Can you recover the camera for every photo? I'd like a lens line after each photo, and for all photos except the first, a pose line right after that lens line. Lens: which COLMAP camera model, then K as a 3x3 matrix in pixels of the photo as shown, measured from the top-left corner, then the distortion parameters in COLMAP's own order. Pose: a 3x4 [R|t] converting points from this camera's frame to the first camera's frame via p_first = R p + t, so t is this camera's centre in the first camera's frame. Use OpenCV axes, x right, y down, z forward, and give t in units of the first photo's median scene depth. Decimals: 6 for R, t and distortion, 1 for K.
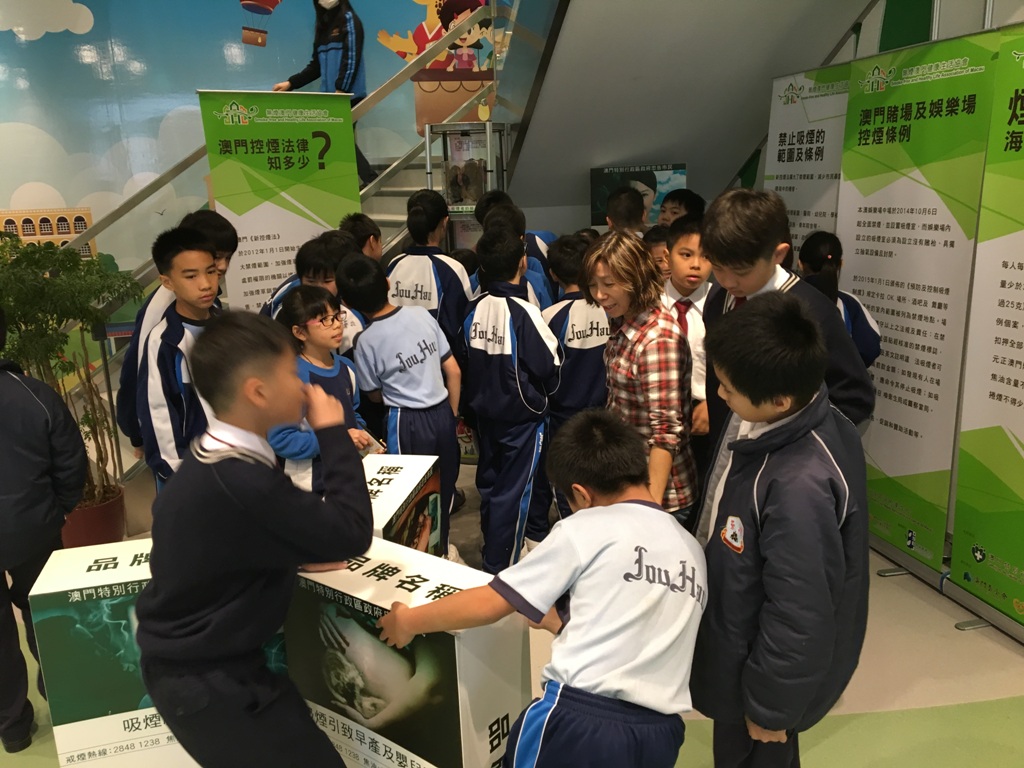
lens RADIAL K [[869.0, 0, 504.0], [0, 869.0, 371.4], [0, 0, 1]] dist [0.076916, -0.096219]
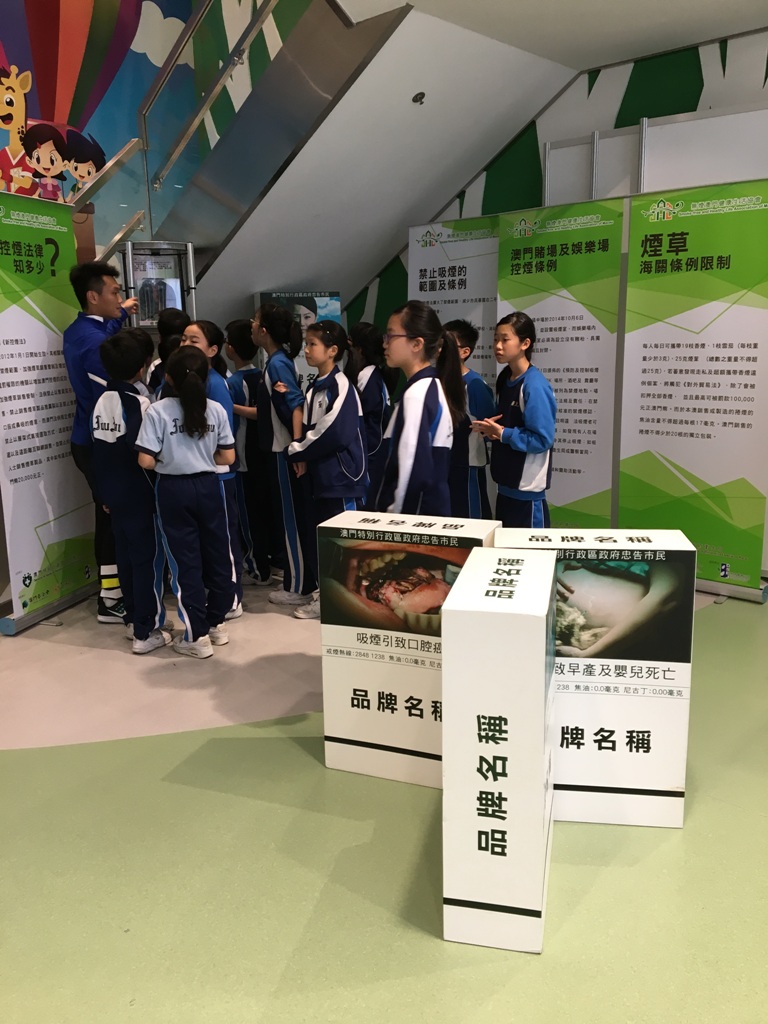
lens RADIAL K [[869.0, 0, 398.0], [0, 869.0, 496.3], [0, 0, 1]] dist [0.076916, -0.096219]
pose [[0.825666, -0.089796, 0.556968, -0.486510], [0.120125, 0.992595, -0.018049, 0.084982], [-0.551222, 0.081808, 0.830338, -0.023052]]
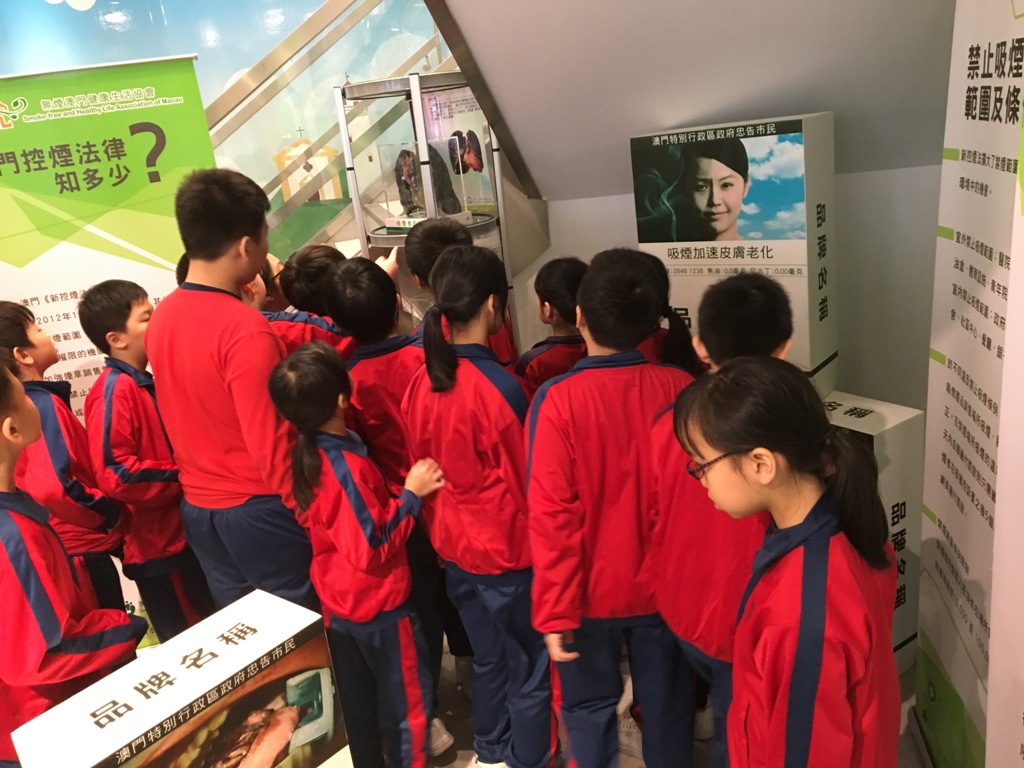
lens RADIAL K [[869.0, 0, 515.0], [0, 869.0, 381.7], [0, 0, 1]] dist [0.076916, -0.096219]
pose [[0.892142, 0.063002, -0.447341, 0.338660], [-0.010687, 0.992894, 0.118522, -0.173647], [0.451629, -0.100958, 0.886476, 0.561304]]
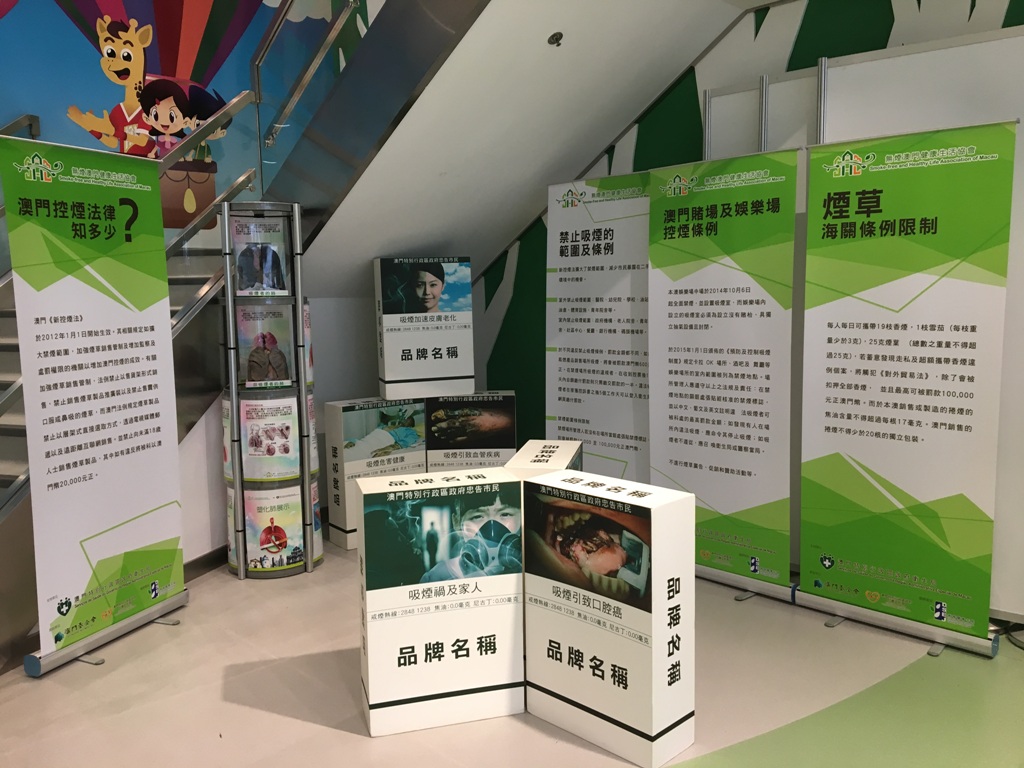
lens RADIAL K [[869.0, 0, 504.5], [0, 869.0, 372.0], [0, 0, 1]] dist [0.076916, -0.096219]
pose [[0.860469, -0.029872, 0.508627, -0.346738], [0.101993, 0.988172, -0.114510, 0.031003], [-0.499190, 0.150409, 0.853338, 0.110075]]
